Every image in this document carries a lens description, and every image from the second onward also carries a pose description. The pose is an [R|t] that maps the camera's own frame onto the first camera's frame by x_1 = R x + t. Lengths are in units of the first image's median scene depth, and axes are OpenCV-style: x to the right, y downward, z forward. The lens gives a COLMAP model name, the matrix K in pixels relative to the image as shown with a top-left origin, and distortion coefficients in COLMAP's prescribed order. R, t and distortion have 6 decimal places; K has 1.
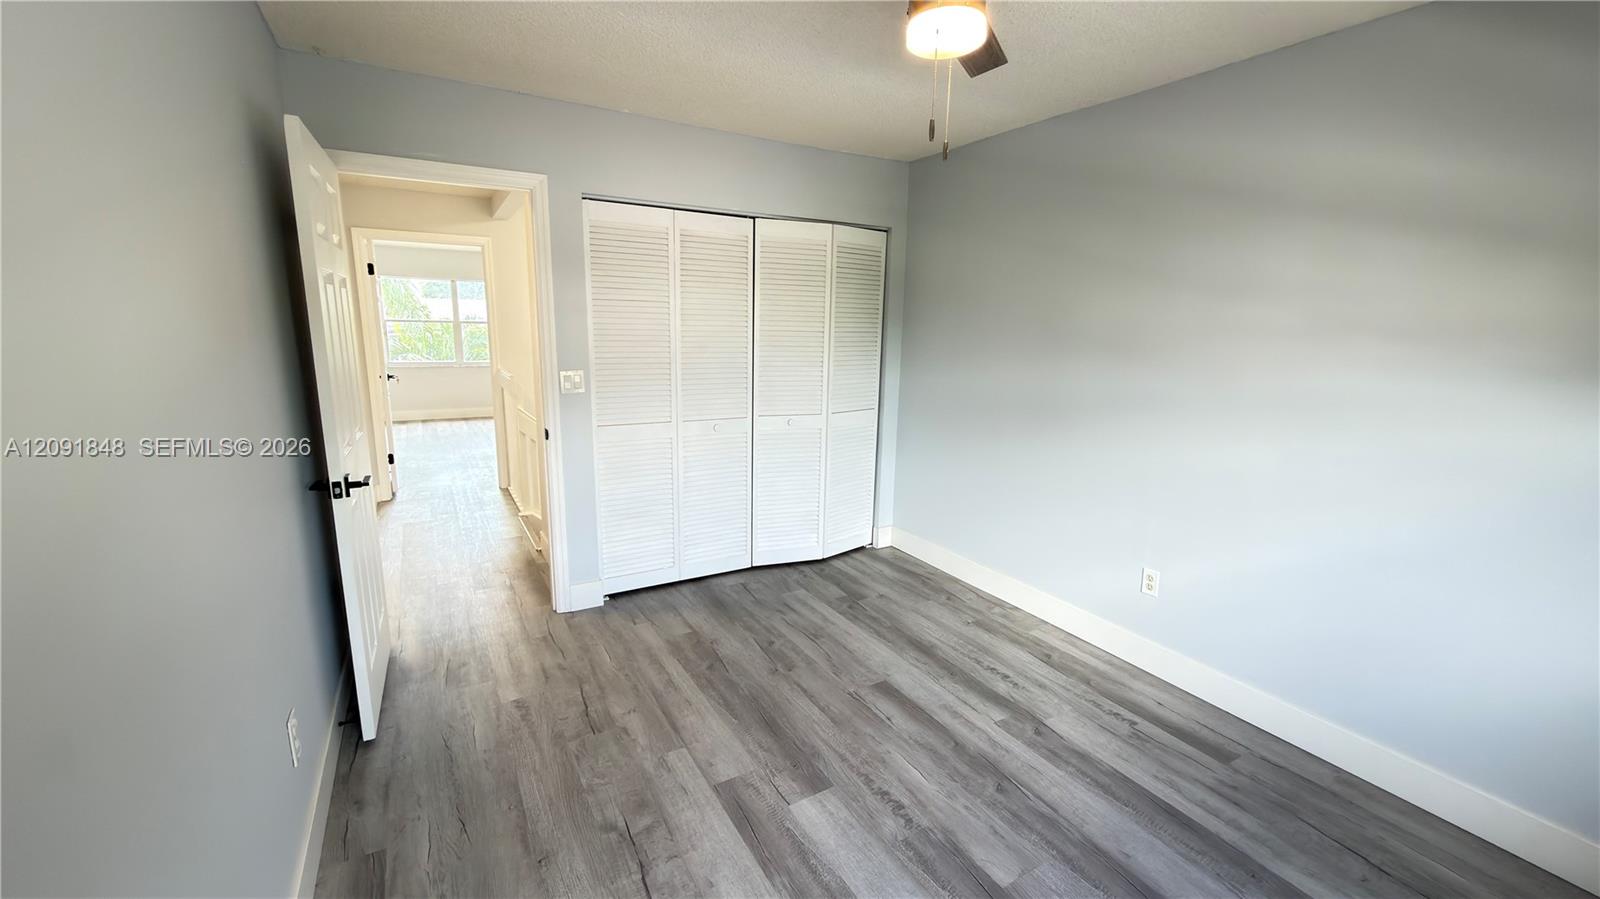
lens RADIAL K [[638.8, 0, 799.7], [0, 638.8, 456.0], [0, 0, 1]] dist [0.001191, -0.000221]
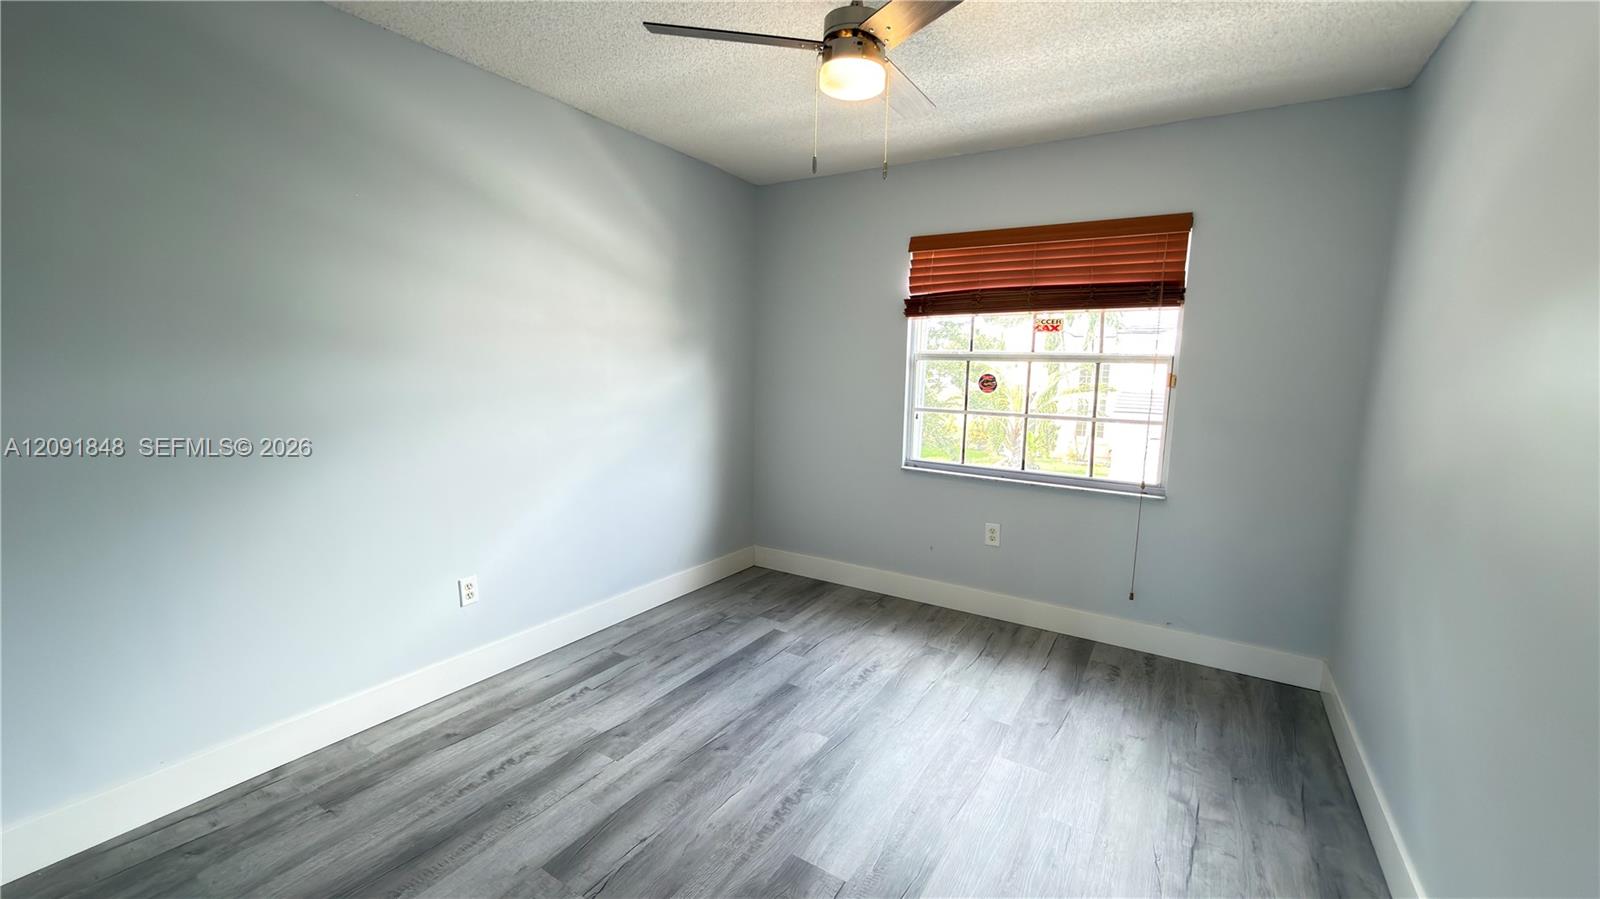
lens RADIAL K [[638.8, 0, 801.7], [0, 638.8, 446.7], [0, 0, 1]] dist [0.001191, -0.000221]
pose [[-0.466213, -0.147640, 0.872266, -0.535132], [0.149410, 0.958673, 0.242123, -0.182184], [-0.871964, 0.243206, -0.424887, 1.060522]]
